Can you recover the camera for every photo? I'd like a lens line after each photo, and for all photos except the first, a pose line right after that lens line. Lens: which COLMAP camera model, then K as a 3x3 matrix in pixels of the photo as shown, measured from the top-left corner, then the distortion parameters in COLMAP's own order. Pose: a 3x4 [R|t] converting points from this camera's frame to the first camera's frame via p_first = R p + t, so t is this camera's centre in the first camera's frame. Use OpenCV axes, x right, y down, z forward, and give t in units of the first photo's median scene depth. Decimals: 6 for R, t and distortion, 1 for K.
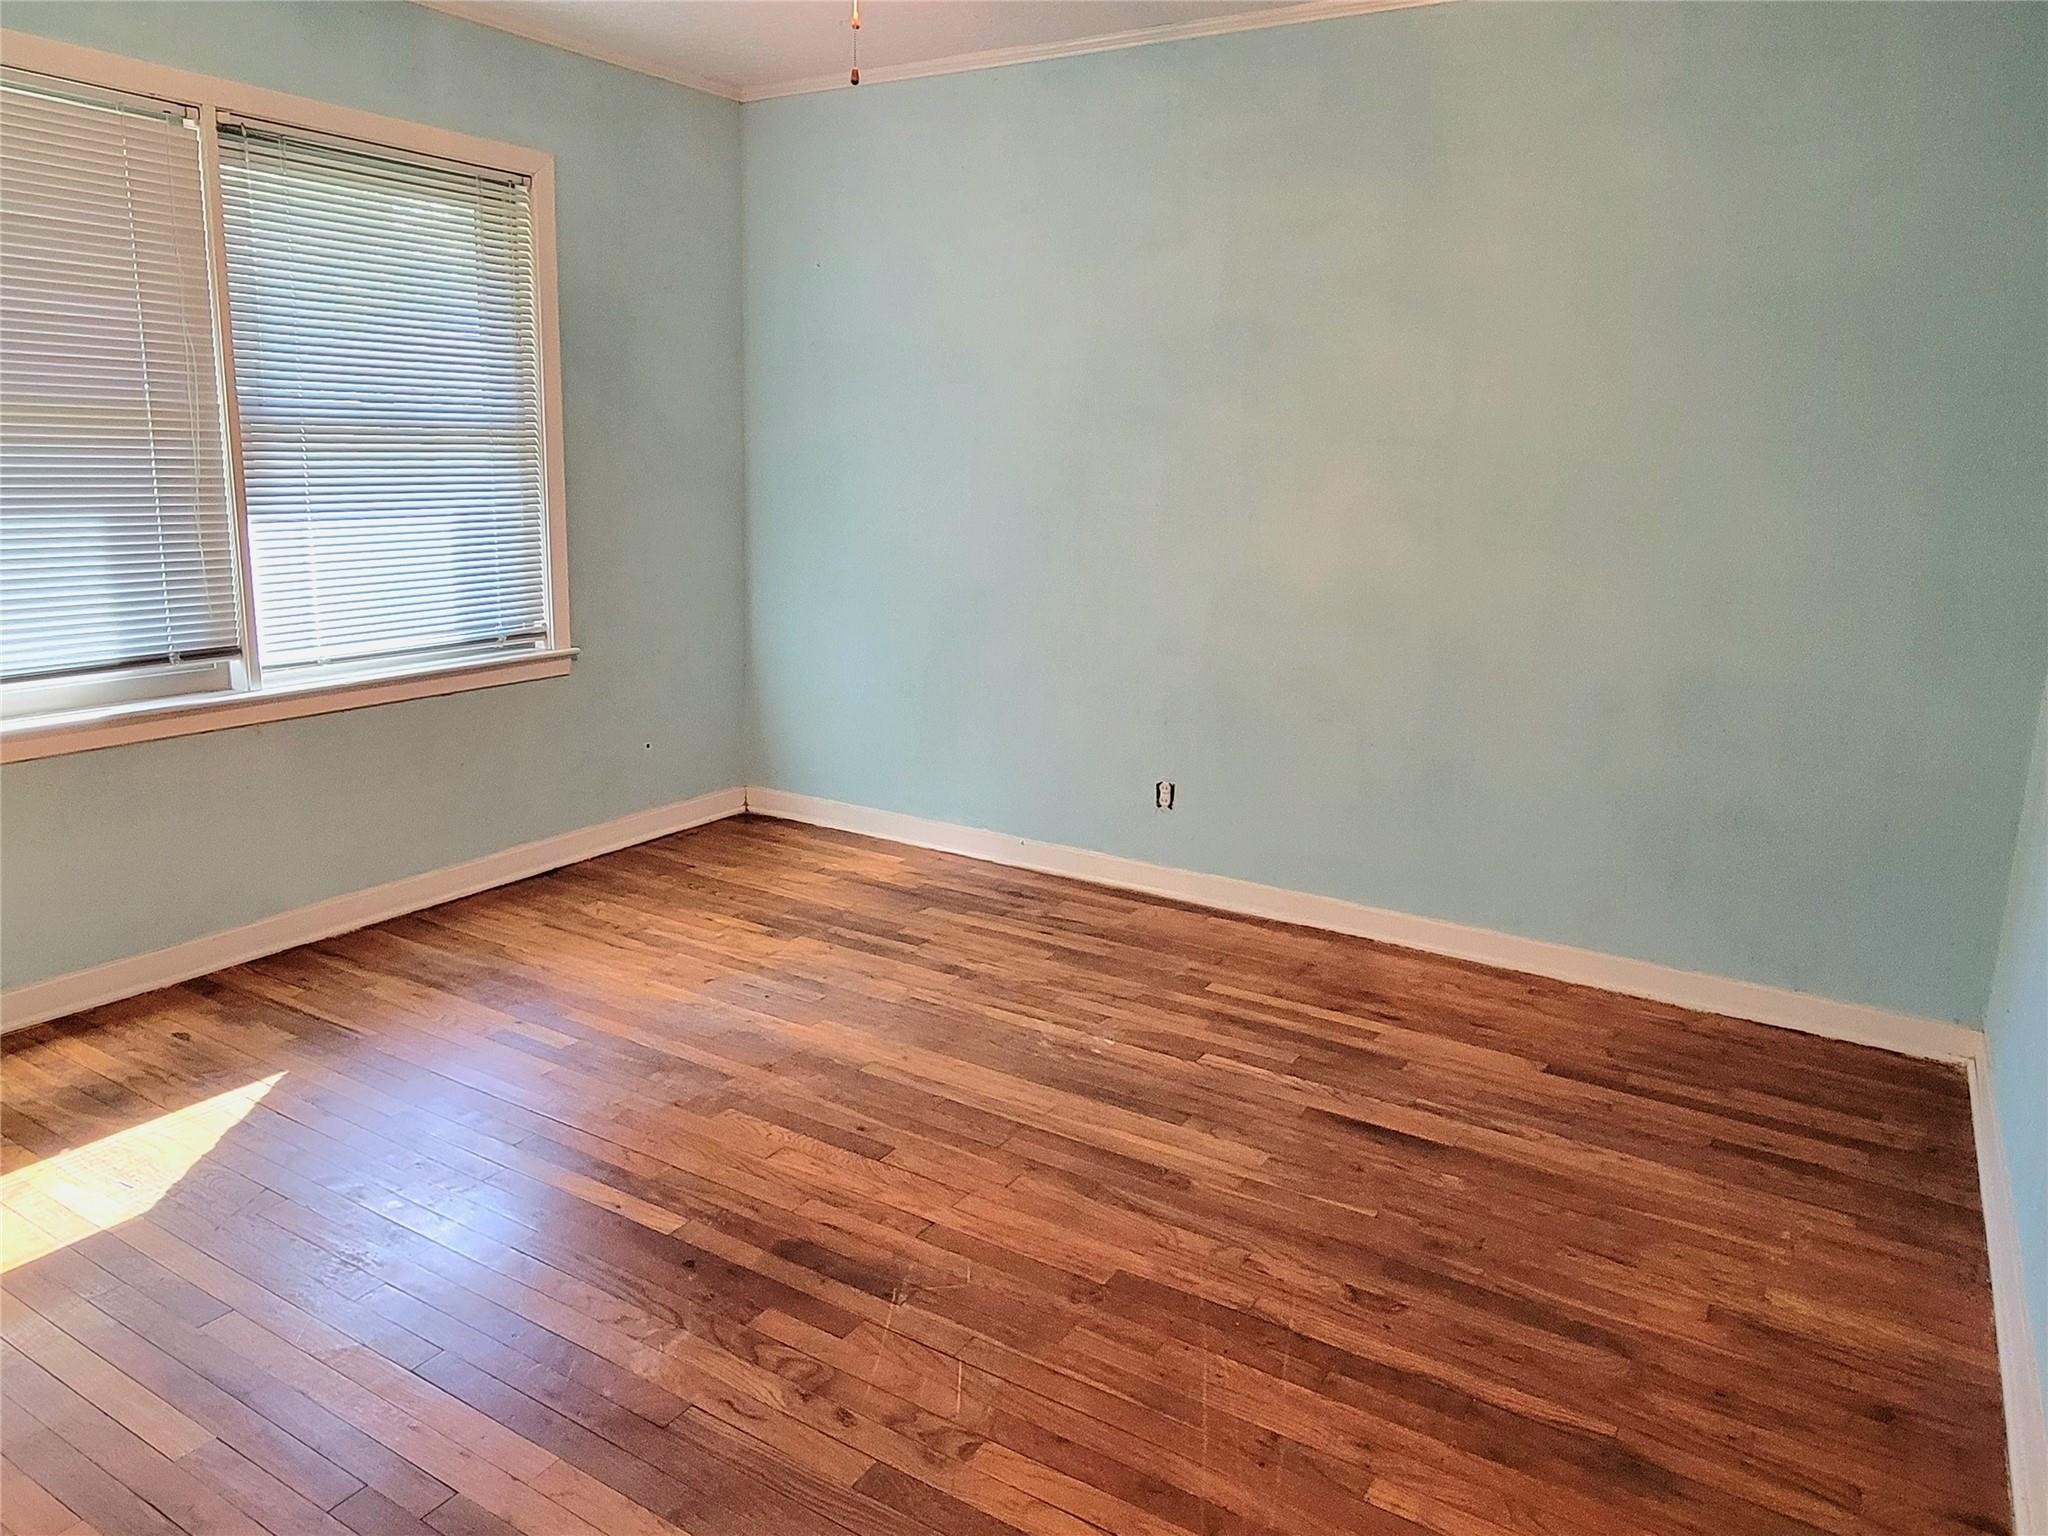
lens RADIAL K [[1434.1, 0, 989.0], [0, 1434.1, 756.1], [0, 0, 1]] dist [-0.000739, -0.005648]
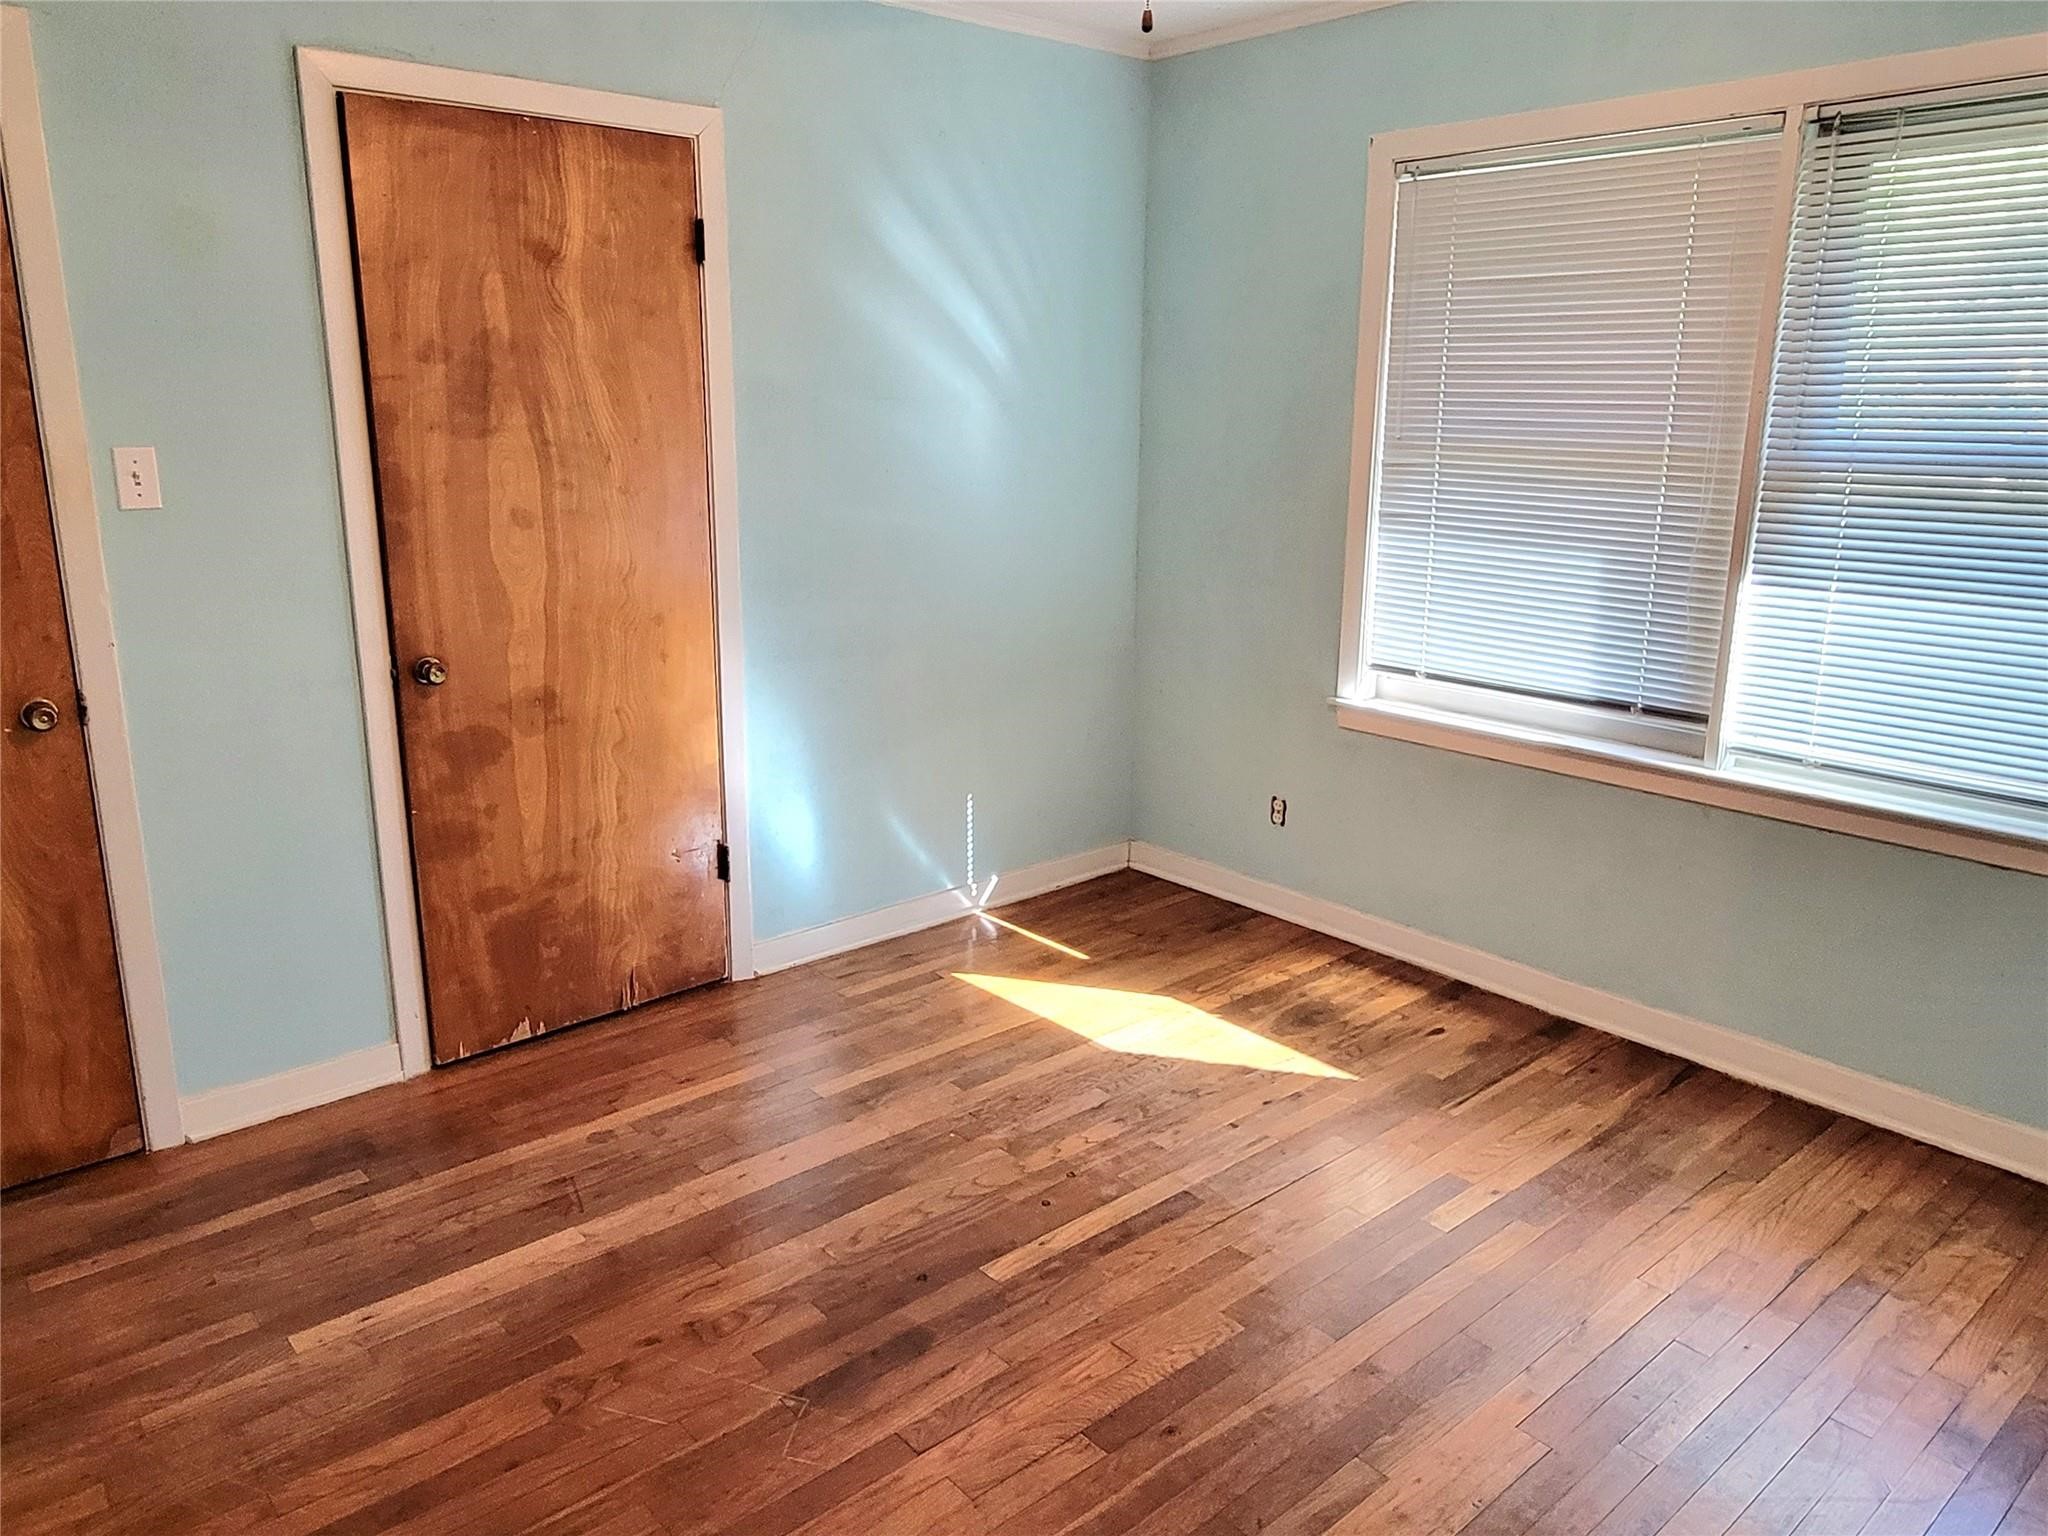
lens RADIAL K [[1434.1, 0, 989.0], [0, 1434.1, 756.1], [0, 0, 1]] dist [-0.000739, -0.005648]
pose [[-0.306048, 0.208883, -0.928818, 0.486530], [-0.217075, 0.934620, 0.281715, -0.223806], [0.926938, 0.287841, -0.240695, 0.863419]]
